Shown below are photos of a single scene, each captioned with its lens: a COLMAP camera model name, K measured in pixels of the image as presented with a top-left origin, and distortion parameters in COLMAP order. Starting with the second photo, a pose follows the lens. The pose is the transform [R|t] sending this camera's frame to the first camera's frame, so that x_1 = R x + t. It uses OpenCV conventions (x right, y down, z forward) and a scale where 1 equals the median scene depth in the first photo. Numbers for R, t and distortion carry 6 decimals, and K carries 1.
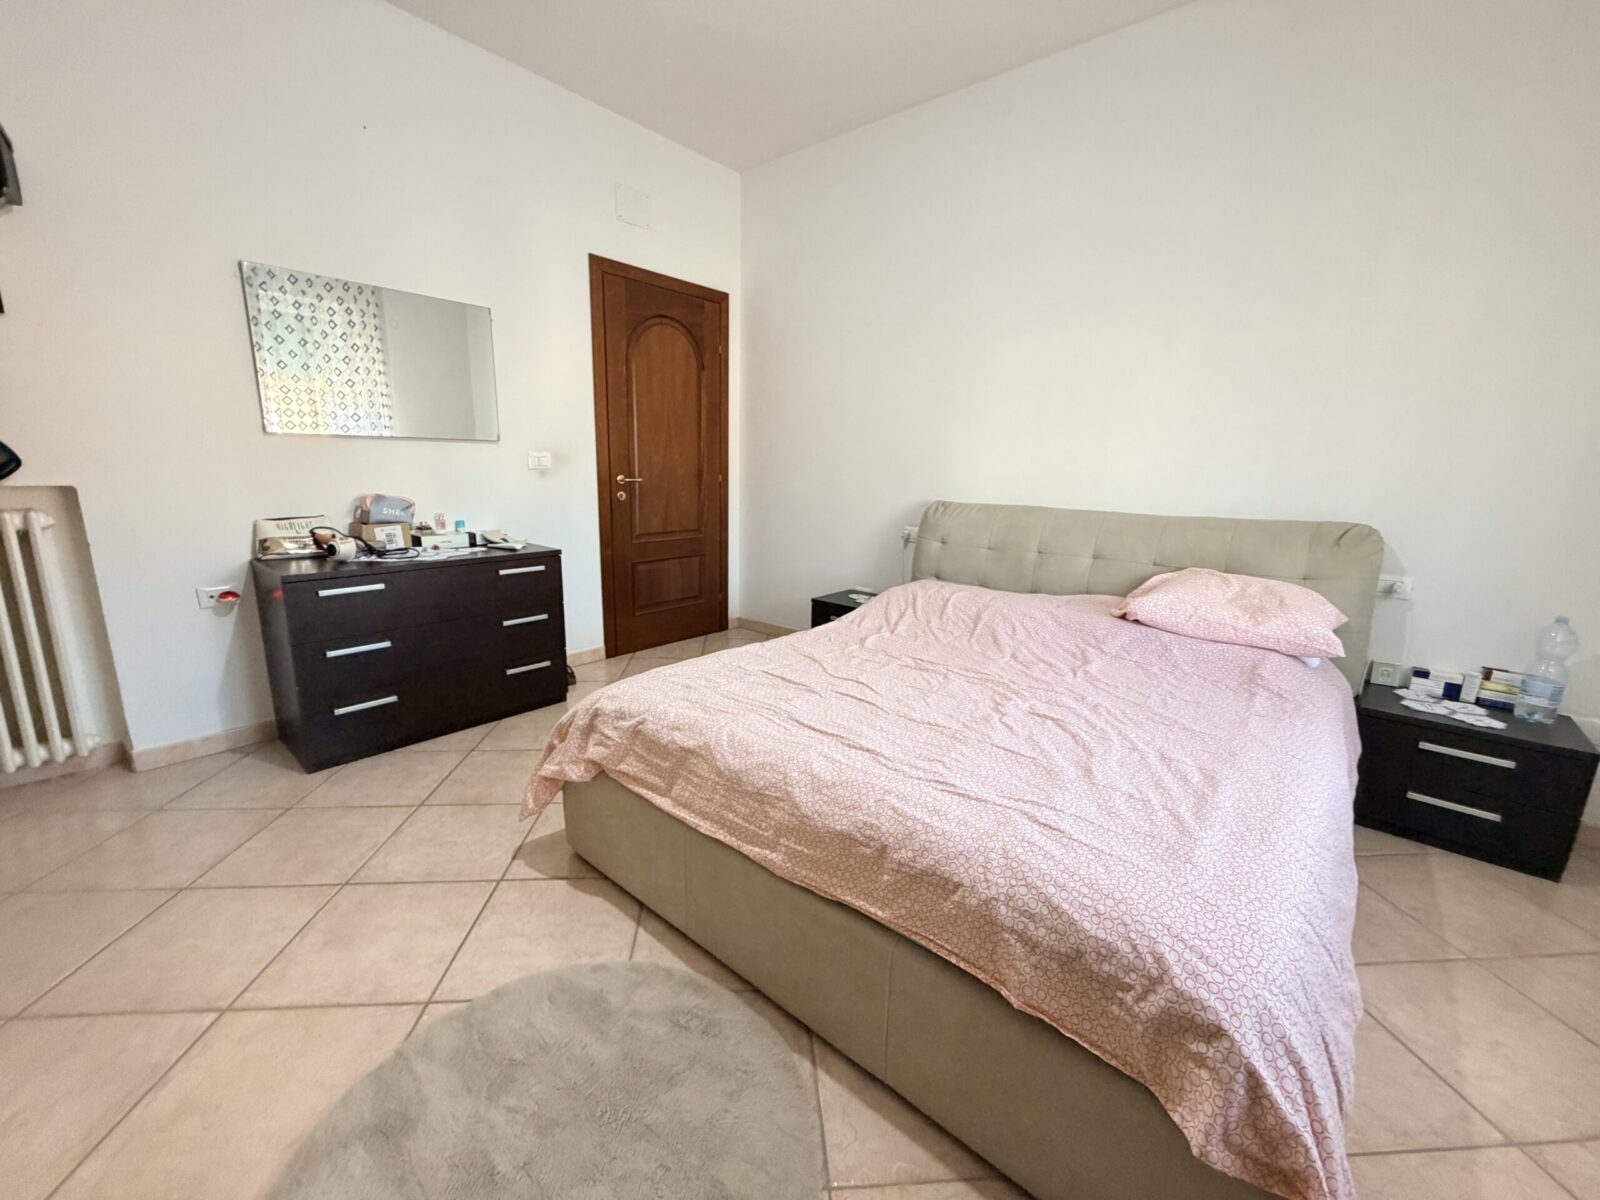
lens RADIAL K [[637.5, 0, 803.6], [0, 637.5, 596.4], [0, 0, 1]] dist [-0.000372, 0.000452]
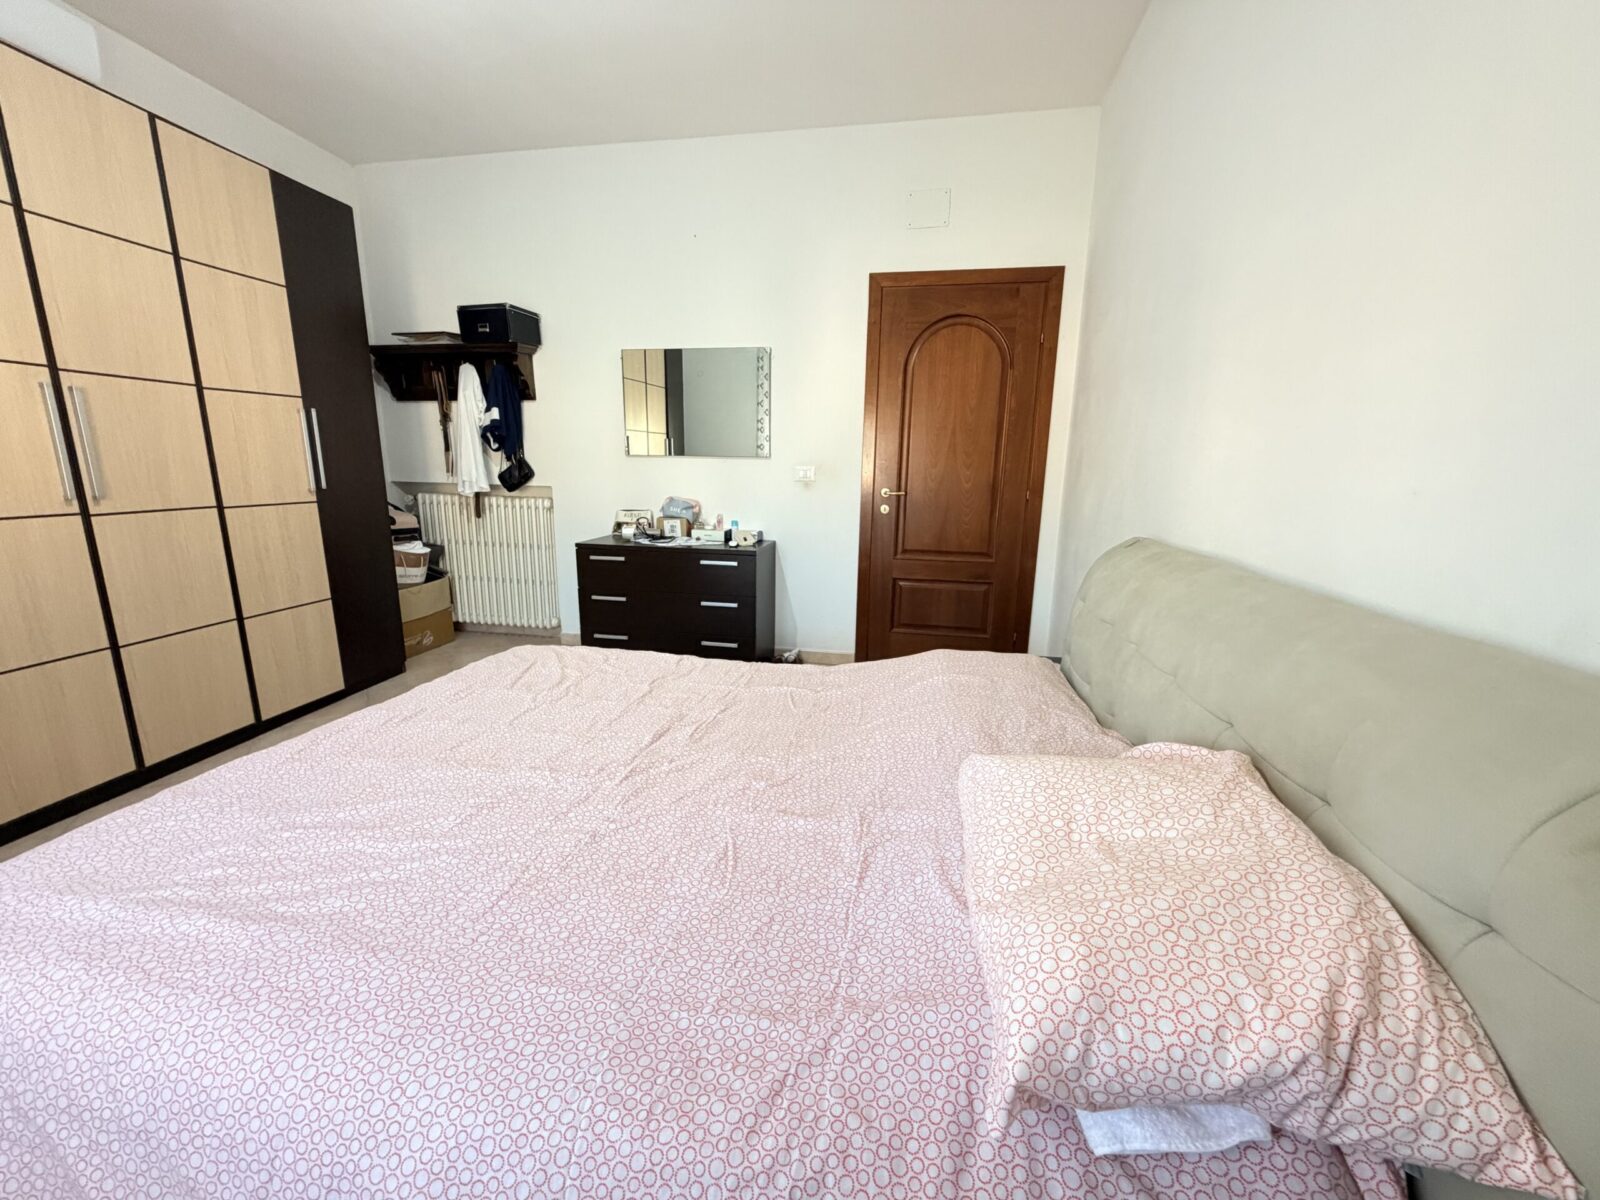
lens RADIAL K [[637.5, 0, 799.0], [0, 637.5, 598.8], [0, 0, 1]] dist [-0.000372, 0.000452]
pose [[0.498688, 0.159071, -0.852060, 0.534108], [-0.182921, 0.980191, 0.075933, -0.073501], [0.847261, 0.117993, 0.517906, 0.401355]]
